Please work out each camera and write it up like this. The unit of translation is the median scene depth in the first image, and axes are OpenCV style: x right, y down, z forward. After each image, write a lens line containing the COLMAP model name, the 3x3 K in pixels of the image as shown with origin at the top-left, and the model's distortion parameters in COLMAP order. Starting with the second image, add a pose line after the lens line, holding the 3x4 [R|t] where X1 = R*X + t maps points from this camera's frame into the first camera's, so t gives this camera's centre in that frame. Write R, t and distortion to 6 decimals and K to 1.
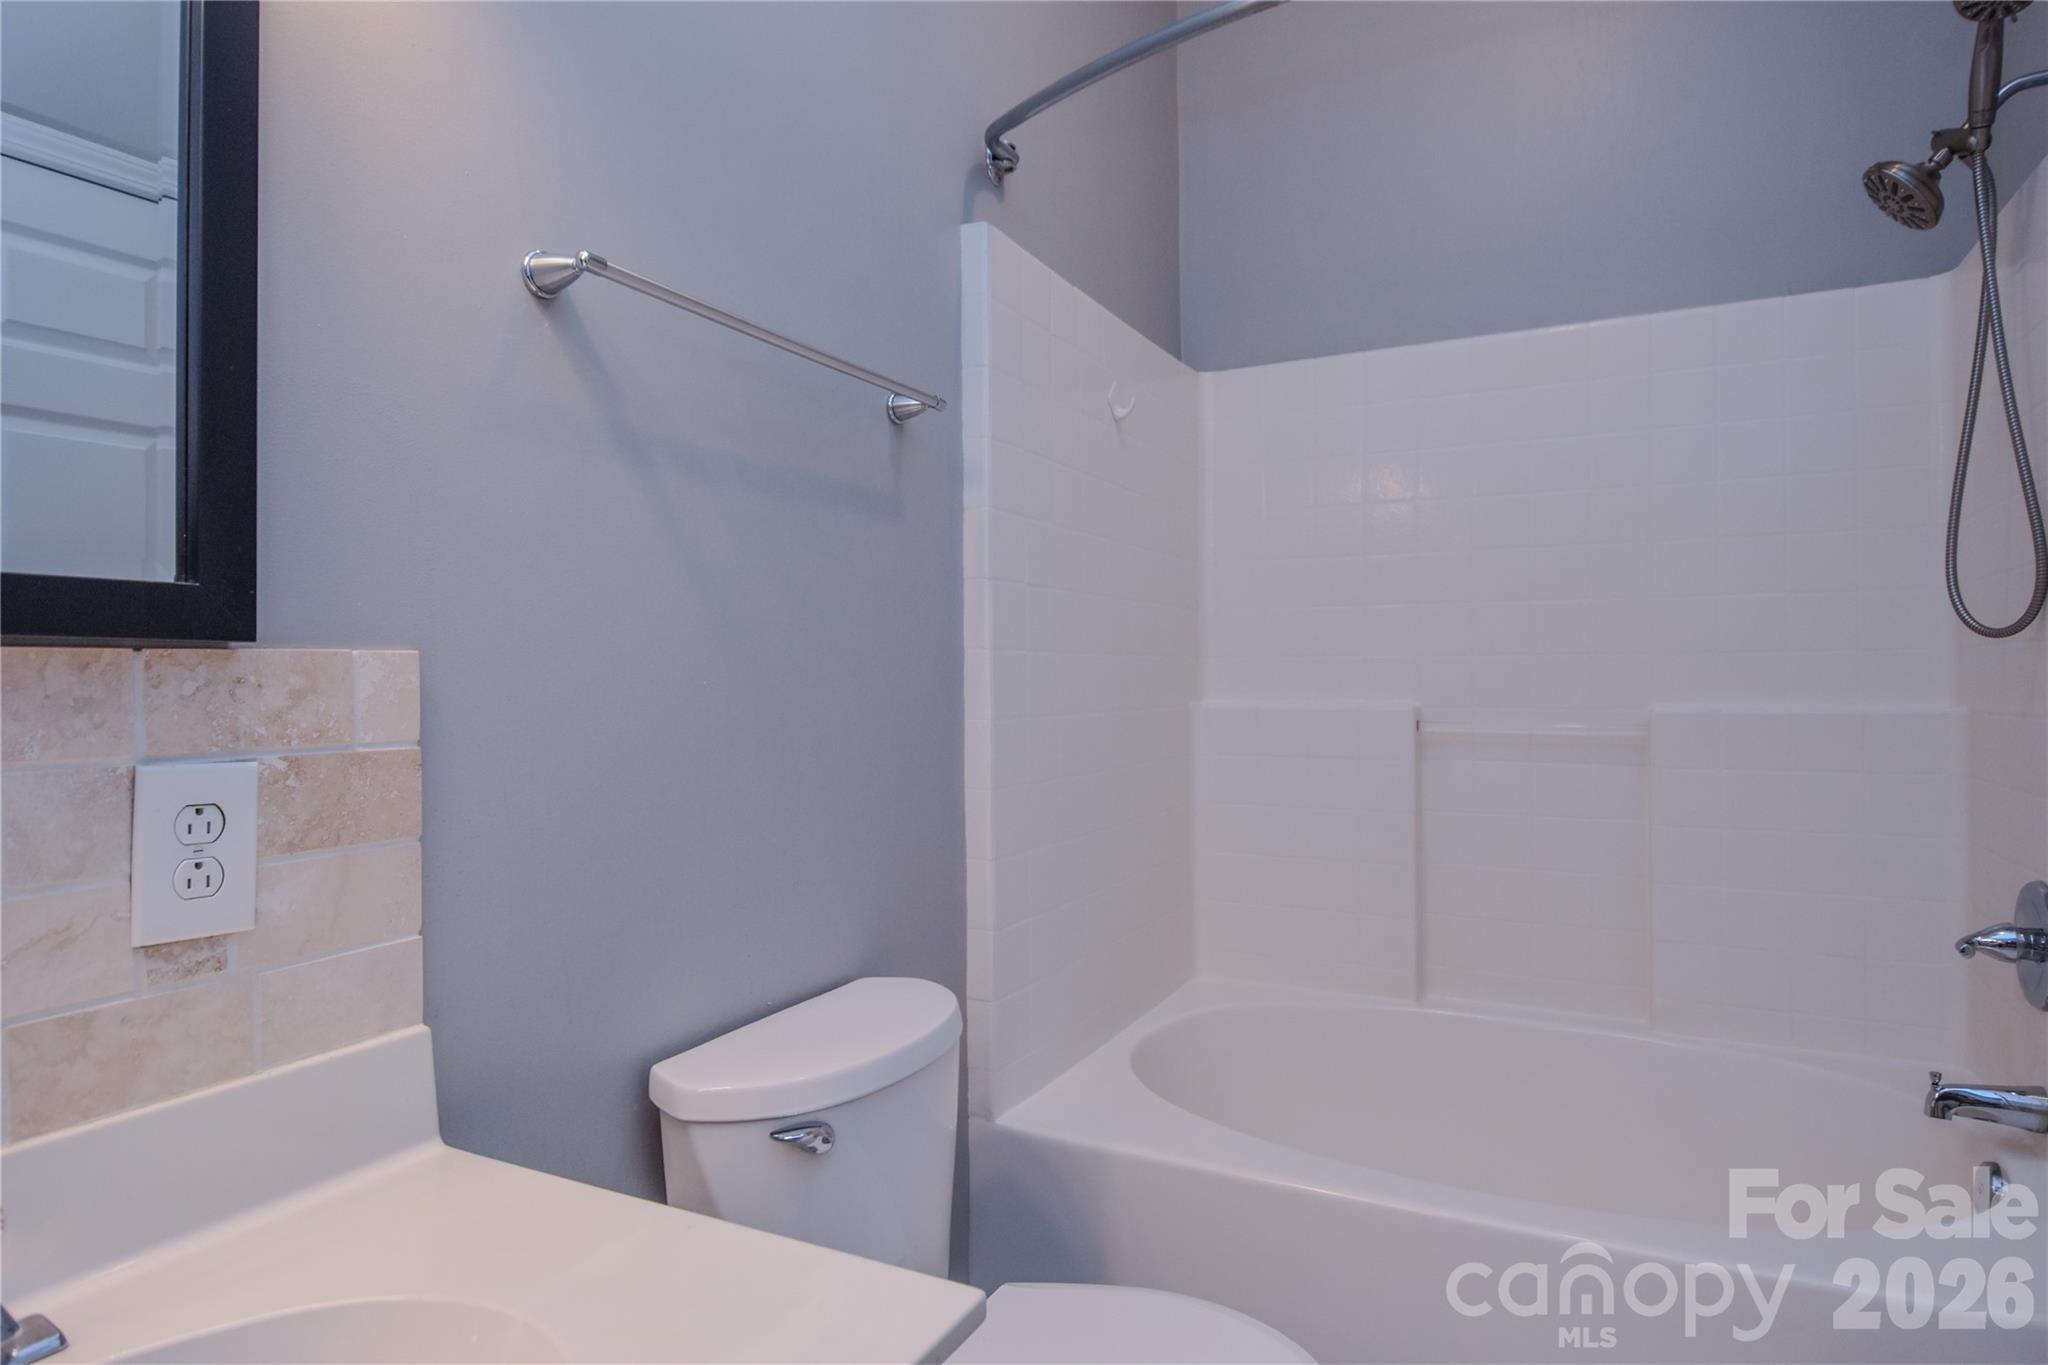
lens RADIAL K [[1129.3, 0, 1039.8], [0, 1129.3, 684.9], [0, 0, 1]] dist [0.002872, -0.008152]
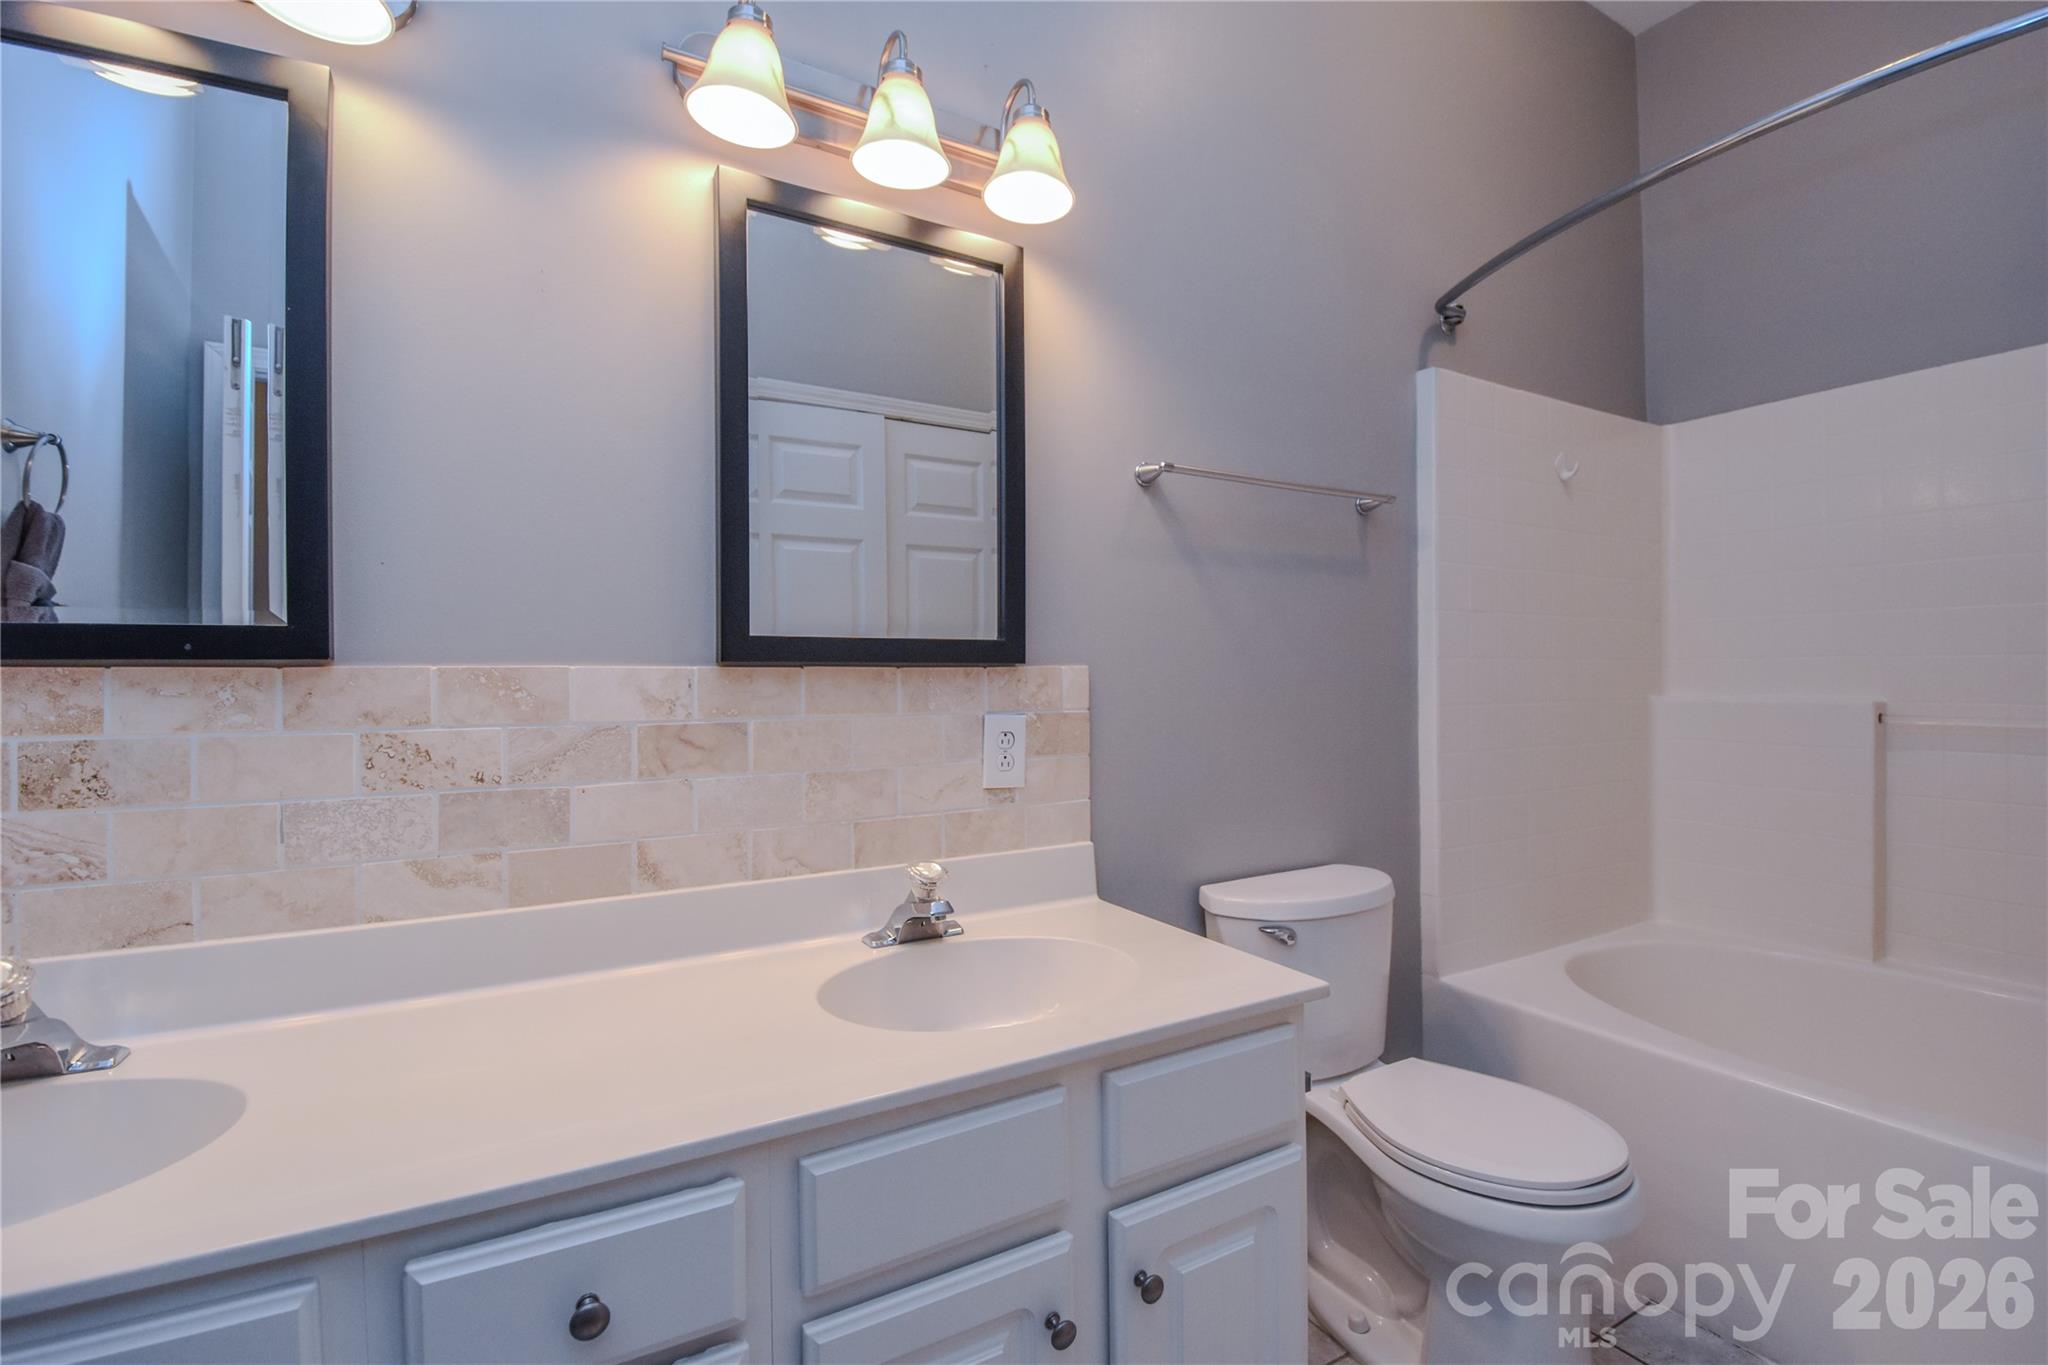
lens RADIAL K [[915.6, 0, 1021.9], [0, 915.6, 682.2], [0, 0, 1]] dist [-0.023462, -0.001333]
pose [[0.811408, -0.003249, -0.584472, 0.317587], [0.001348, 0.999992, -0.003687, 0.006078], [0.584479, 0.002204, 0.811406, -0.421662]]
